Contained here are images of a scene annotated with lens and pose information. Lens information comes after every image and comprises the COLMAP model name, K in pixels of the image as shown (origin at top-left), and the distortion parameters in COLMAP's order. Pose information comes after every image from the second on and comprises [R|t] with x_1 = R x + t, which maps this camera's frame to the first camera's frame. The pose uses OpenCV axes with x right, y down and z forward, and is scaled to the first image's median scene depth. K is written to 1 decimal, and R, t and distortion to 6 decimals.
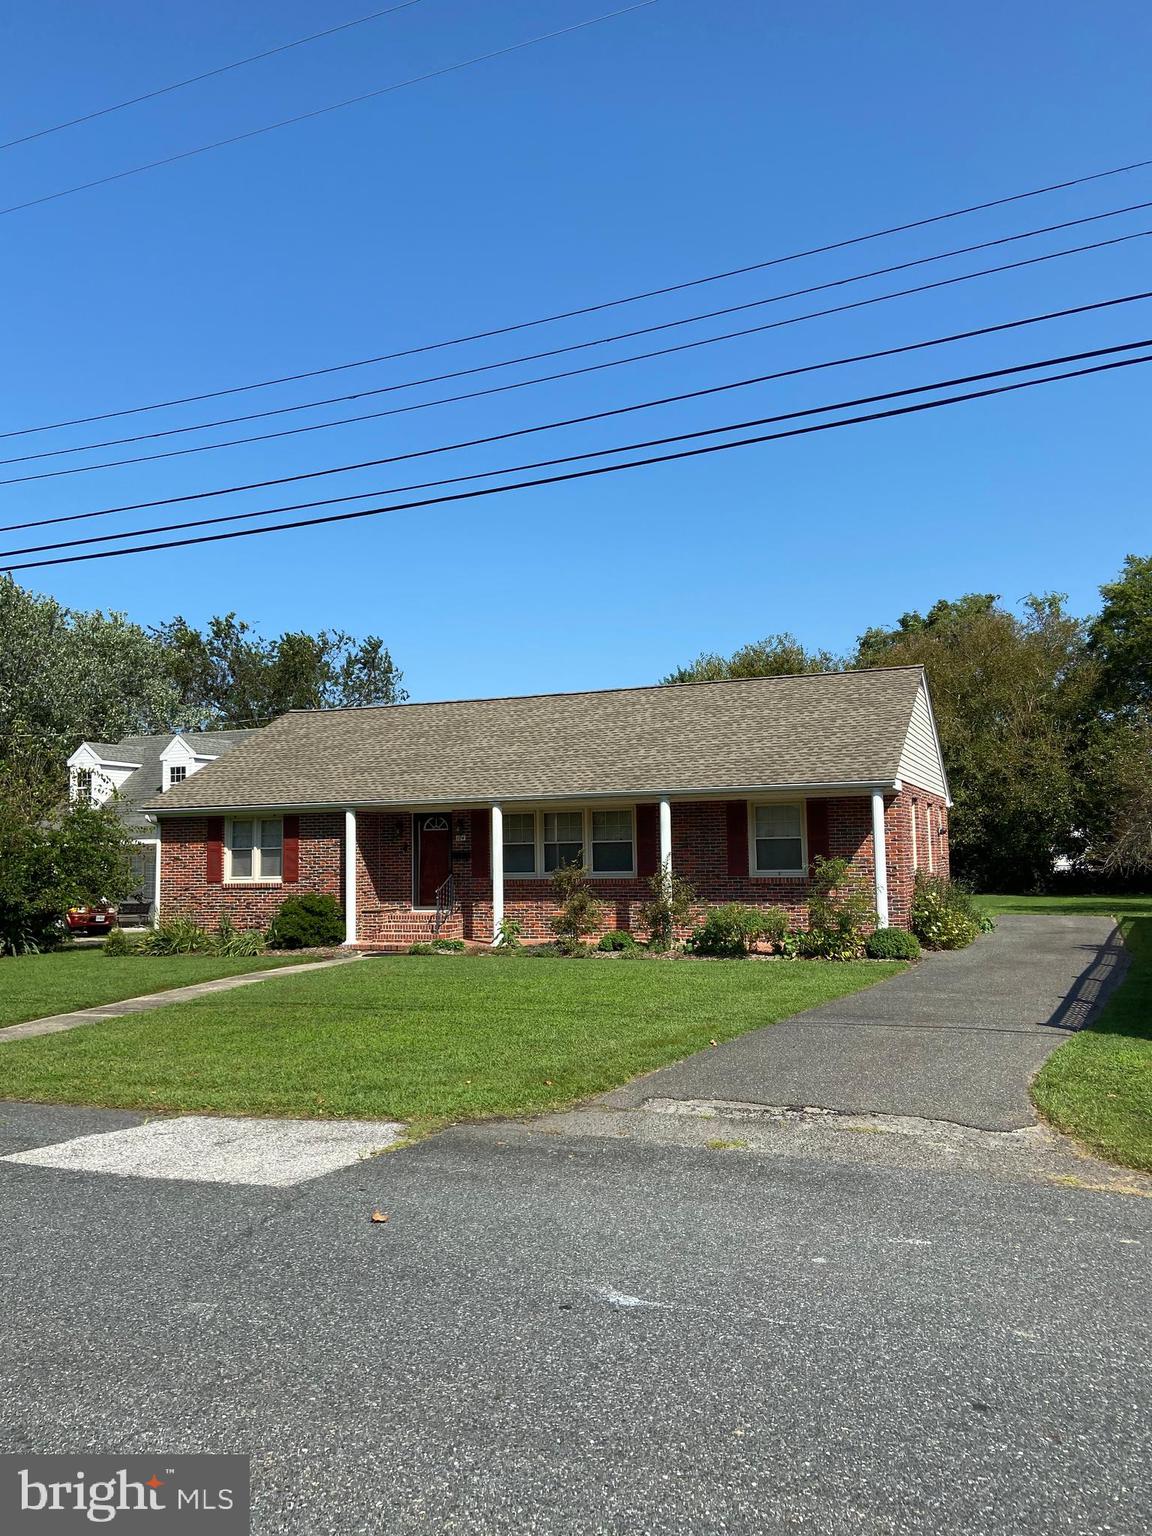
lens RADIAL K [[1161.2, 0, 581.0], [0, 1161.2, 774.8], [0, 0, 1]] dist [0.111161, -0.009917]
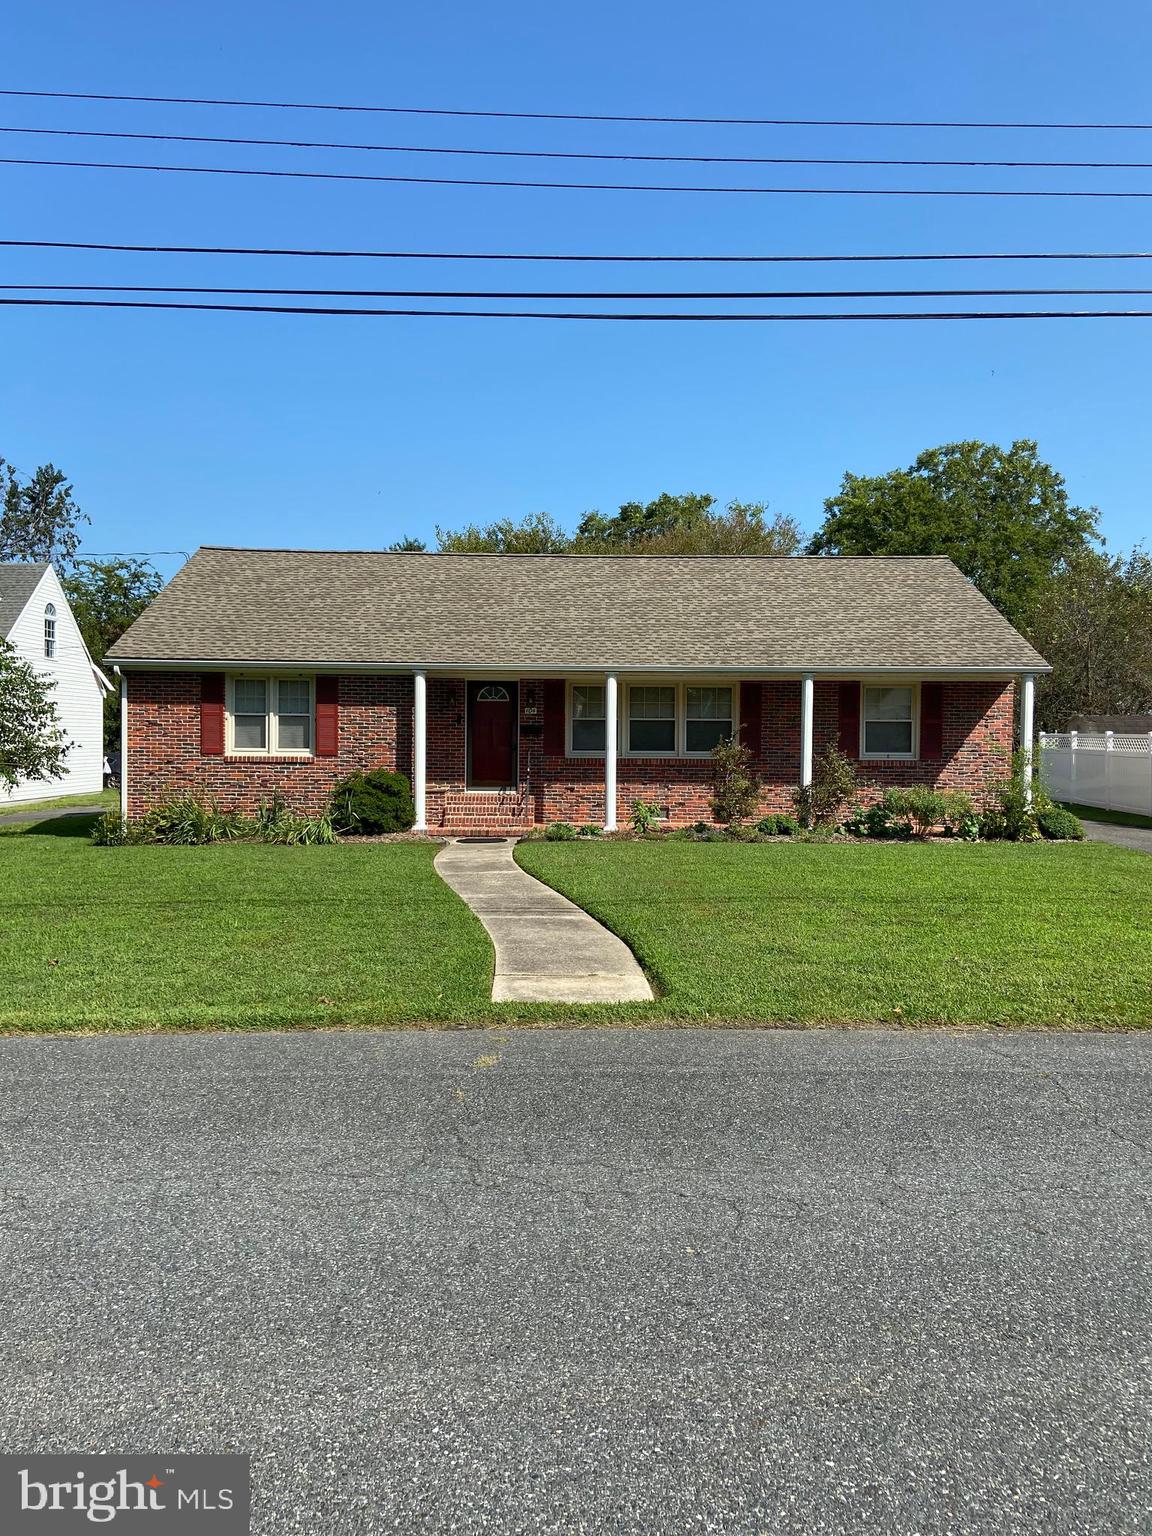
lens RADIAL K [[1161.2, 0, 574.5], [0, 1161.2, 751.0], [0, 0, 1]] dist [0.111161, -0.009917]
pose [[0.912362, 0.018034, 0.408986, -0.424758], [-0.051192, 0.996214, 0.070270, 0.020460], [-0.406171, -0.085048, 0.909831, 0.172278]]
